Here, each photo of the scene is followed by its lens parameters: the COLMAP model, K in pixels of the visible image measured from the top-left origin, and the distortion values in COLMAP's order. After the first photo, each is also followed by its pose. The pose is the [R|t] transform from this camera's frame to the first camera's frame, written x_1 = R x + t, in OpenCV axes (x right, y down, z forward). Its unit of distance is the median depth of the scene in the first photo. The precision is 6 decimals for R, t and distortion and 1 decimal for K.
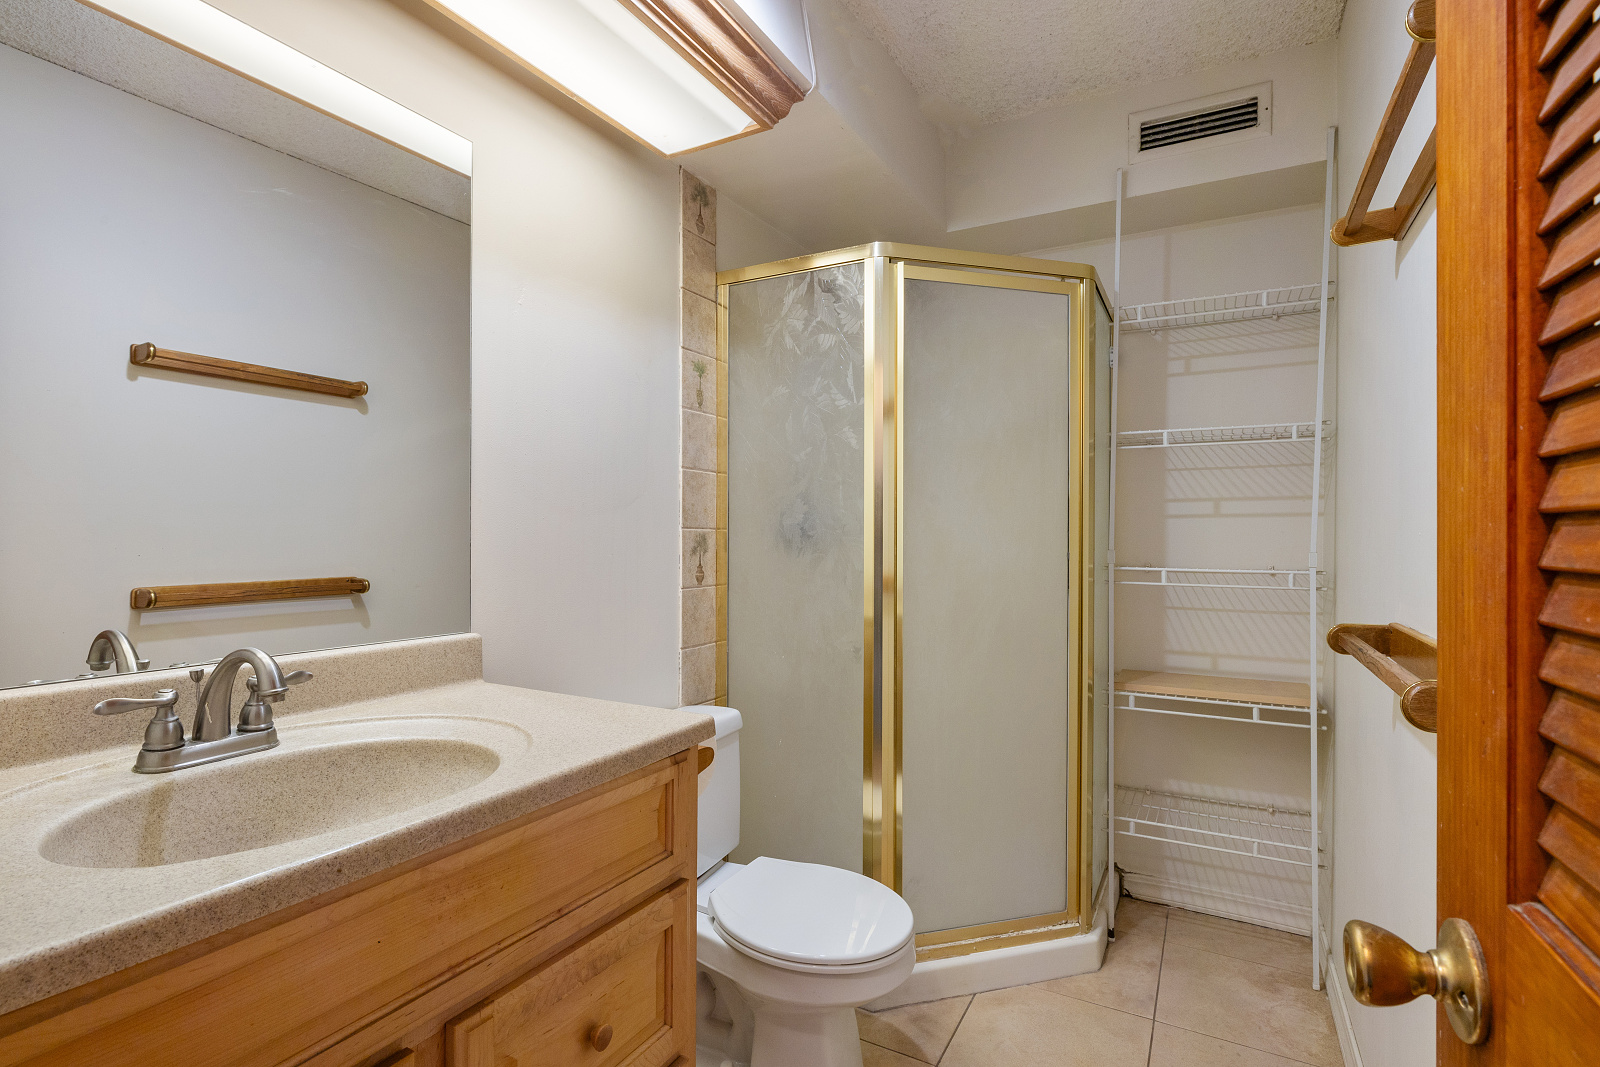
lens RADIAL K [[772.5, 0, 807.0], [0, 772.5, 529.1], [0, 0, 1]] dist [-0.001642, 0.000001]
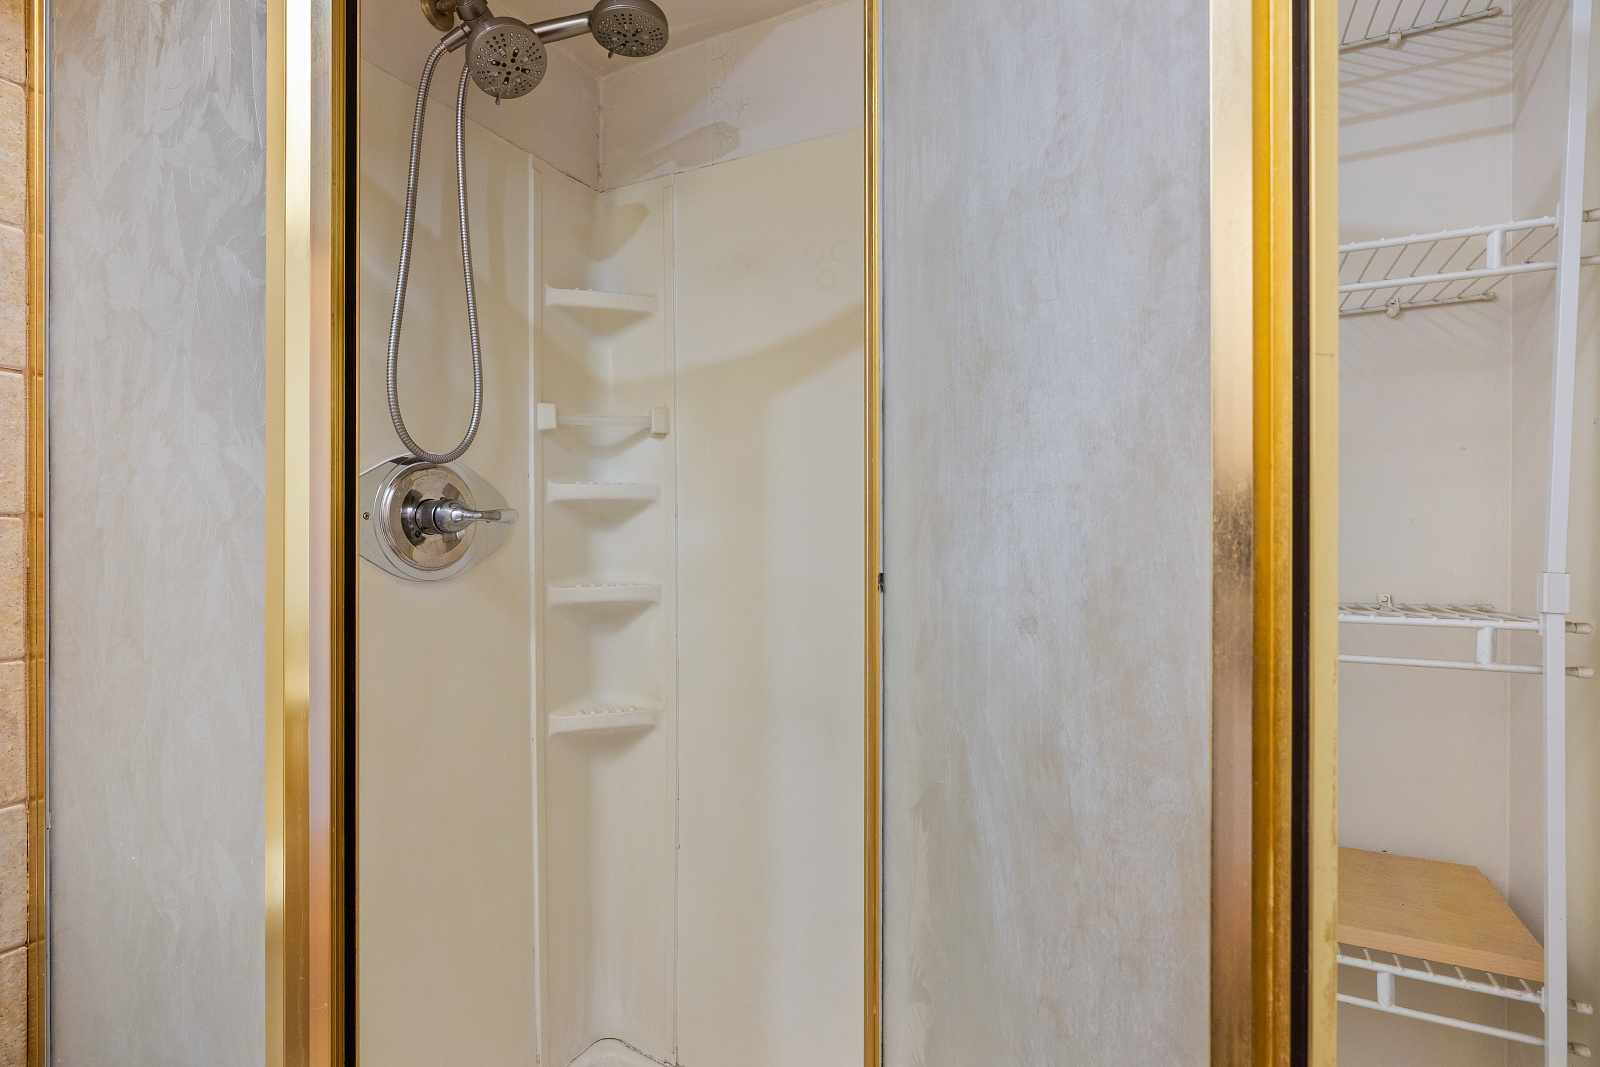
lens RADIAL K [[772.5, 0, 792.4], [0, 772.5, 539.6], [0, 0, 1]] dist [-0.001642, 0.000001]
pose [[0.999779, -0.004104, 0.020612, 0.281784], [0.003811, 0.999892, 0.014222, 0.008207], [-0.020668, -0.014140, 0.999686, 0.631980]]
